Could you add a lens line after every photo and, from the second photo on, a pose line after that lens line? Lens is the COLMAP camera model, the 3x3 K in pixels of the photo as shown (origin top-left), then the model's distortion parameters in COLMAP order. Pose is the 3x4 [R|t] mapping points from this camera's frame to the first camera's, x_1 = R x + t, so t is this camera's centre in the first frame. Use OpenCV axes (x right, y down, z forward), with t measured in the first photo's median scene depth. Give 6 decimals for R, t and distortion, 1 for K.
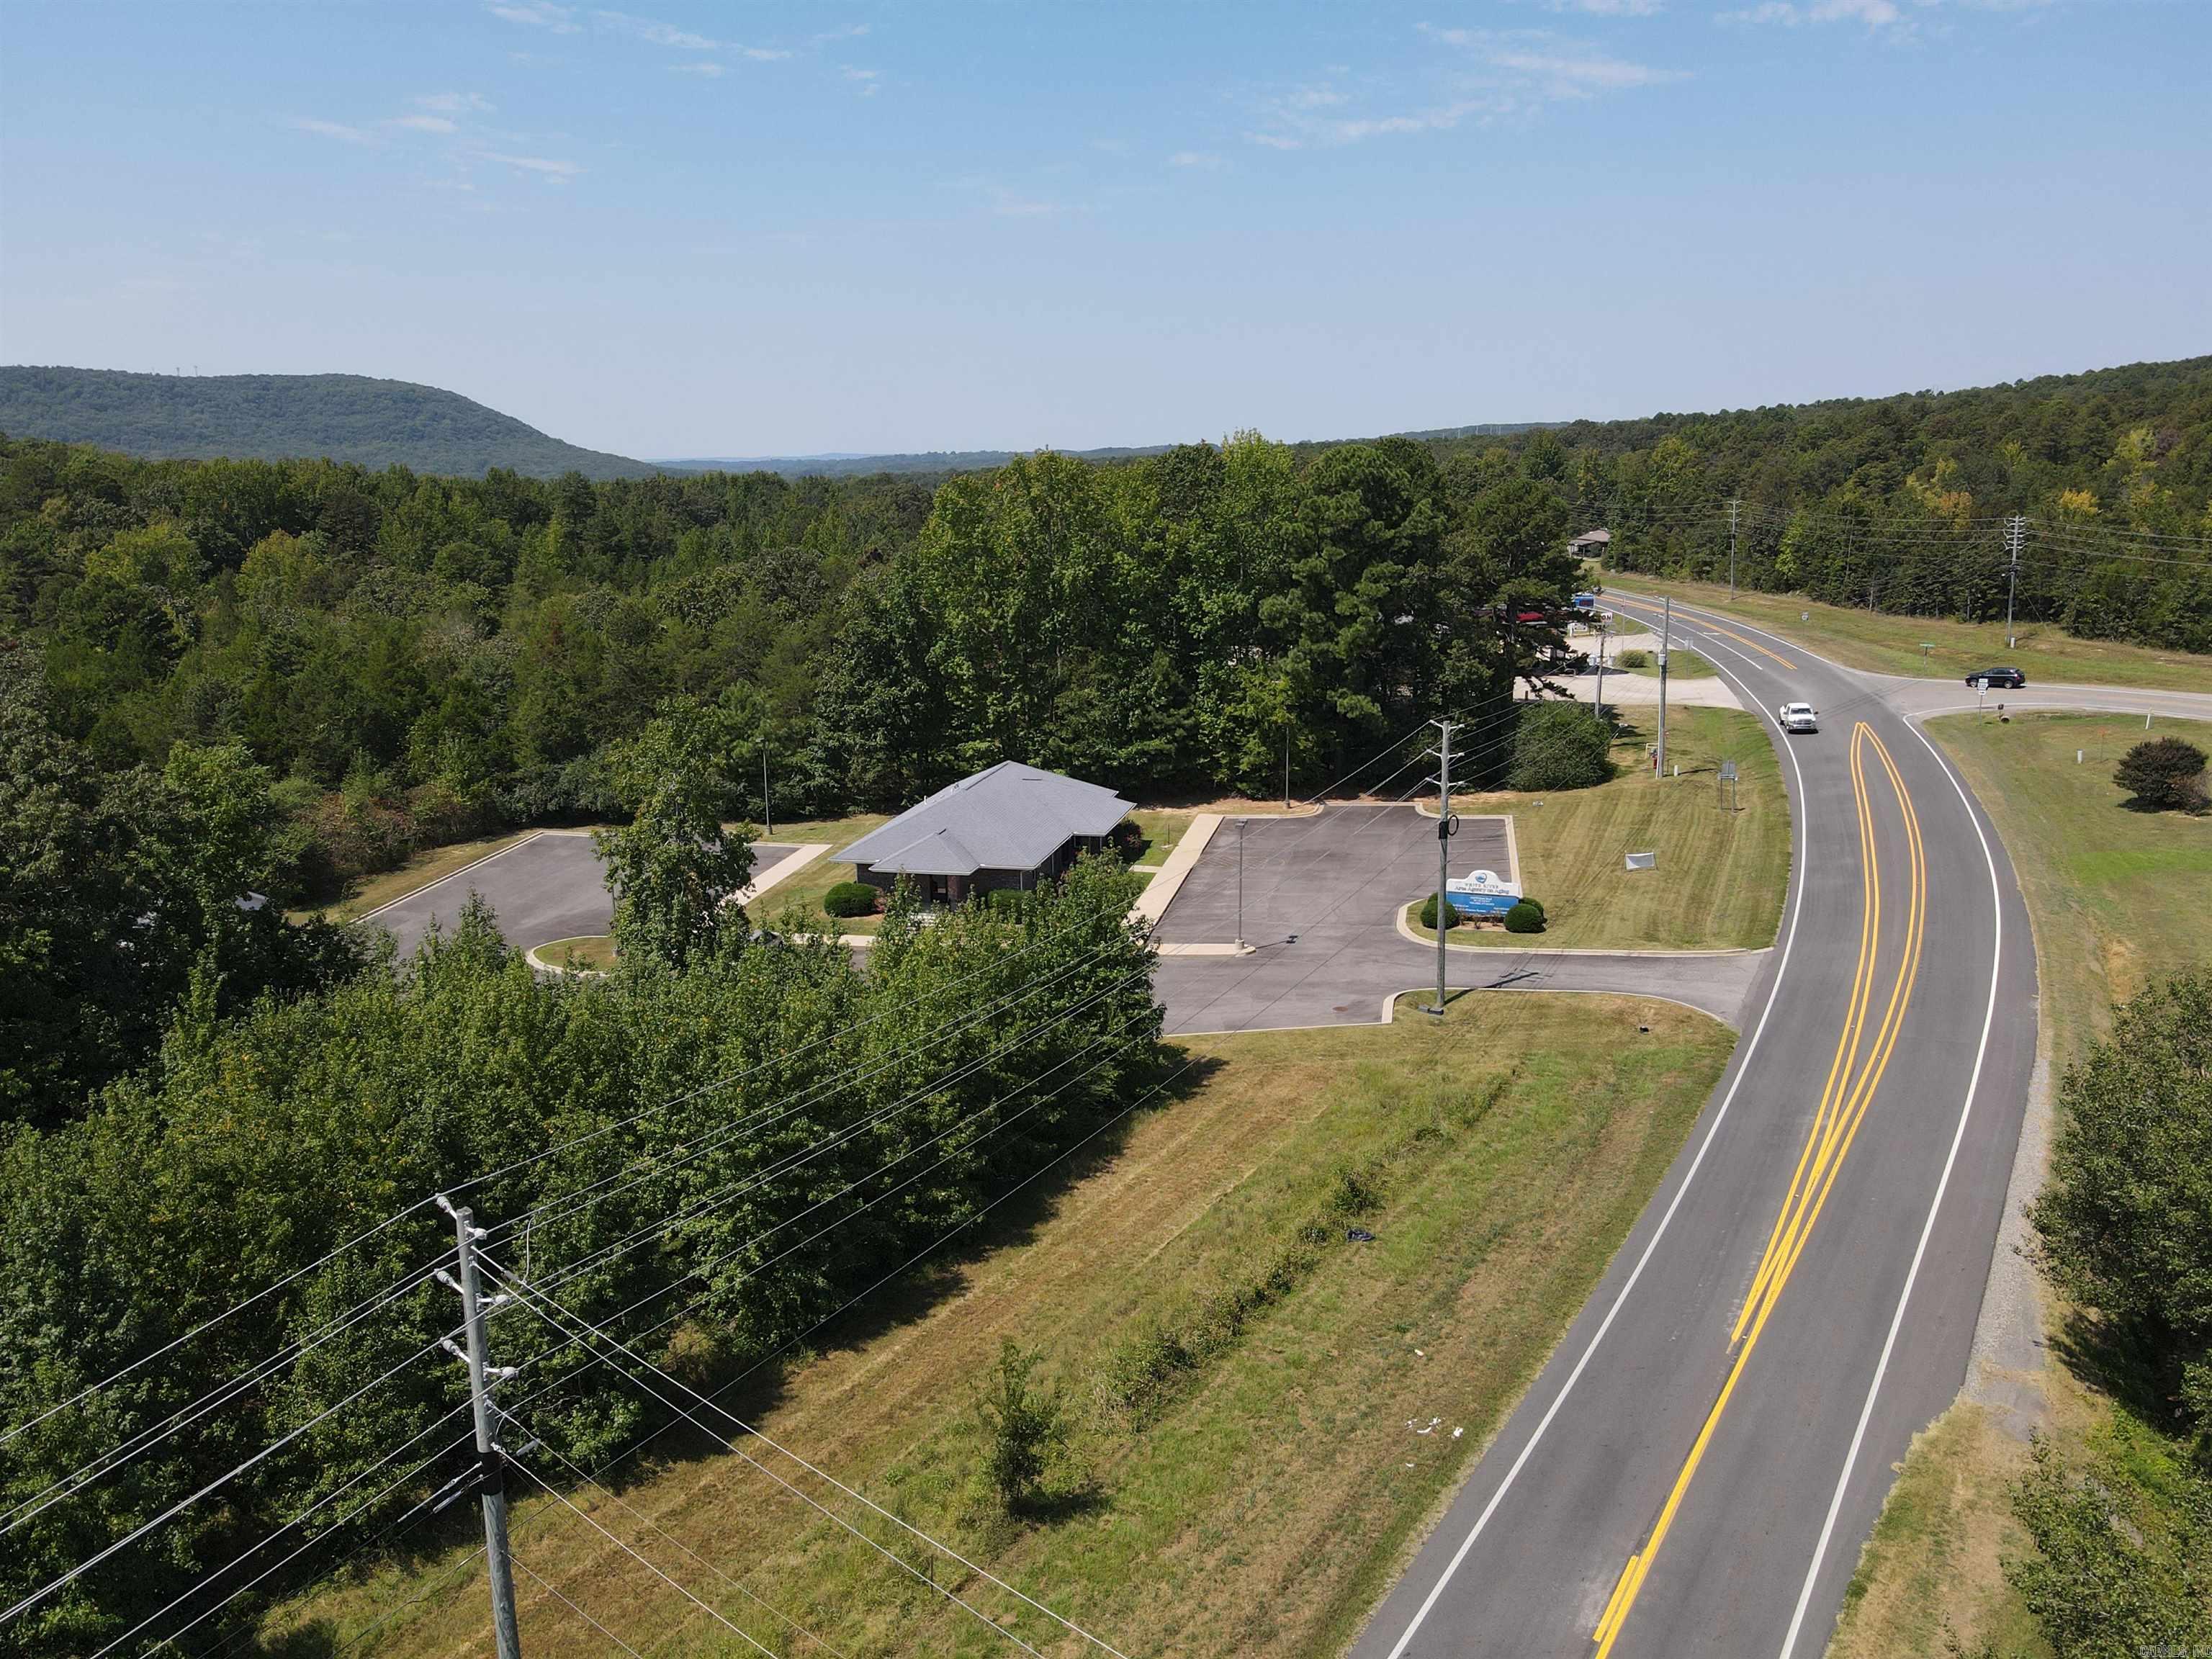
lens RADIAL K [[1619.6, 0, 1113.4], [0, 1619.6, 850.0], [0, 0, 1]] dist [0.002511, 0.022359]
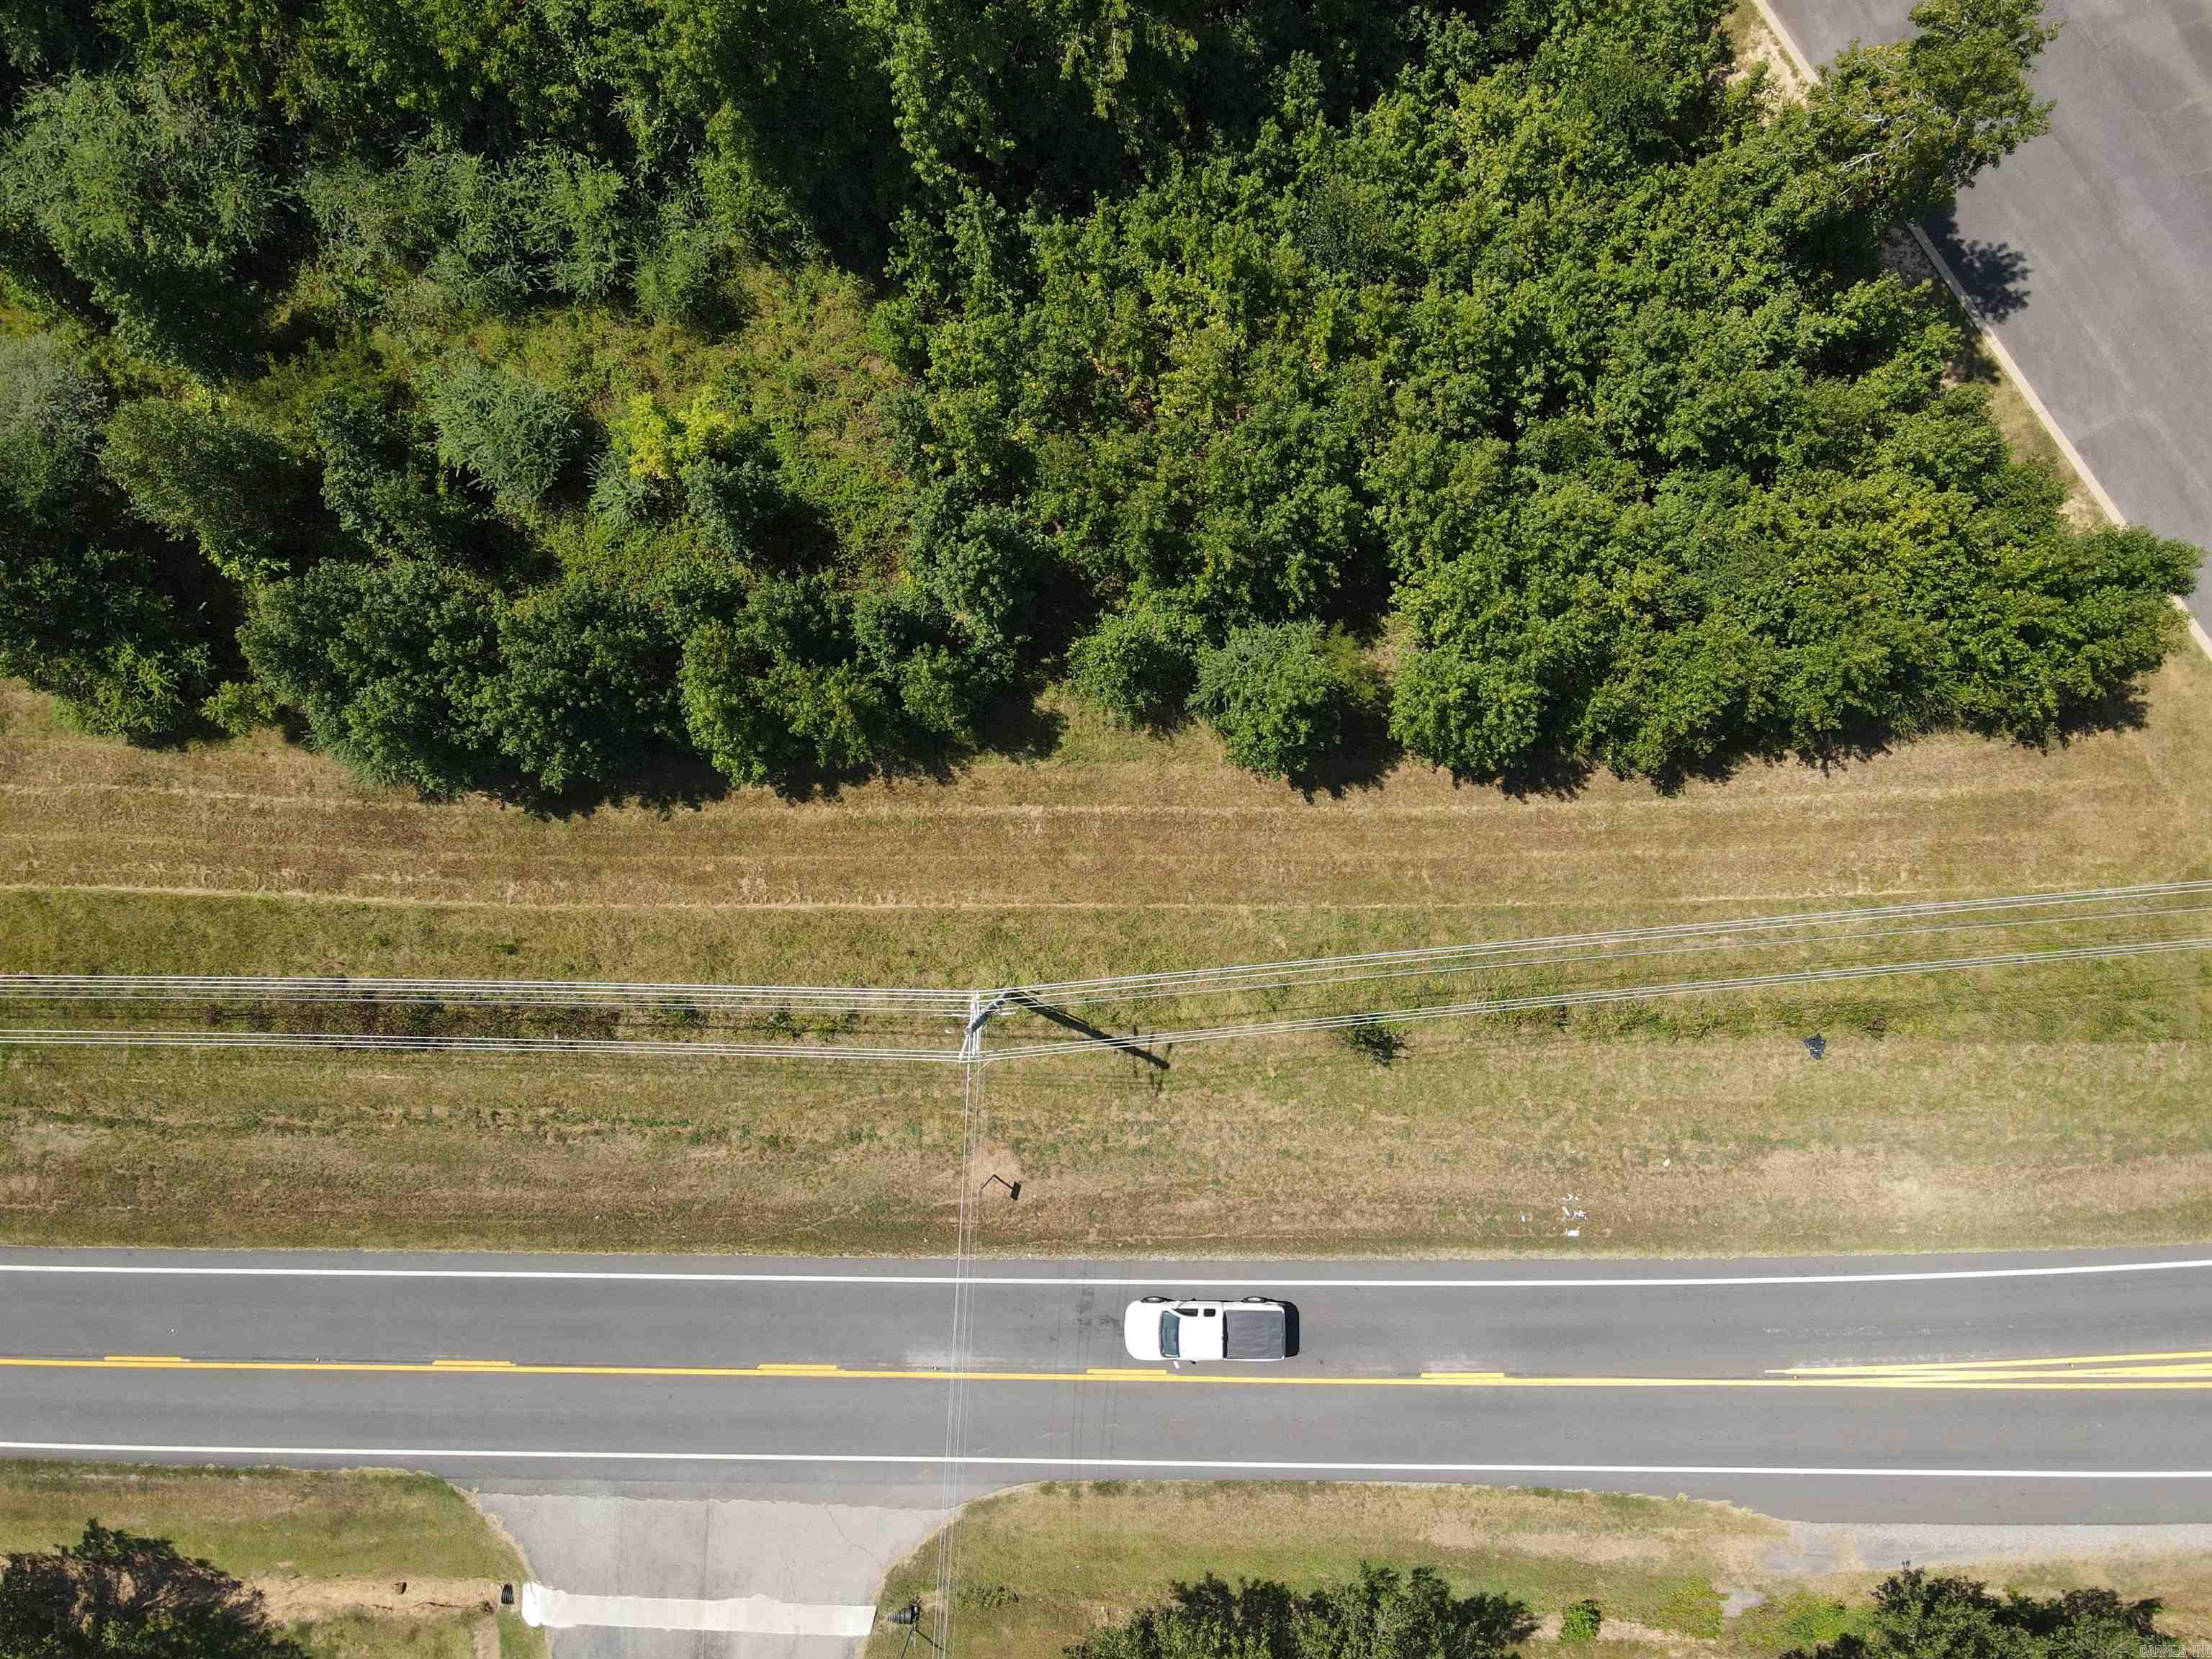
lens RADIAL K [[1666.4, 0, 1110.7], [0, 1666.4, 866.5], [0, 0, 1]] dist [0.004997, 0.012641]
pose [[0.557383, 0.830248, -0.003633, -0.272836], [-0.172103, 0.119819, 0.977765, -1.014762], [0.812222, -0.544364, 0.209673, 0.497659]]
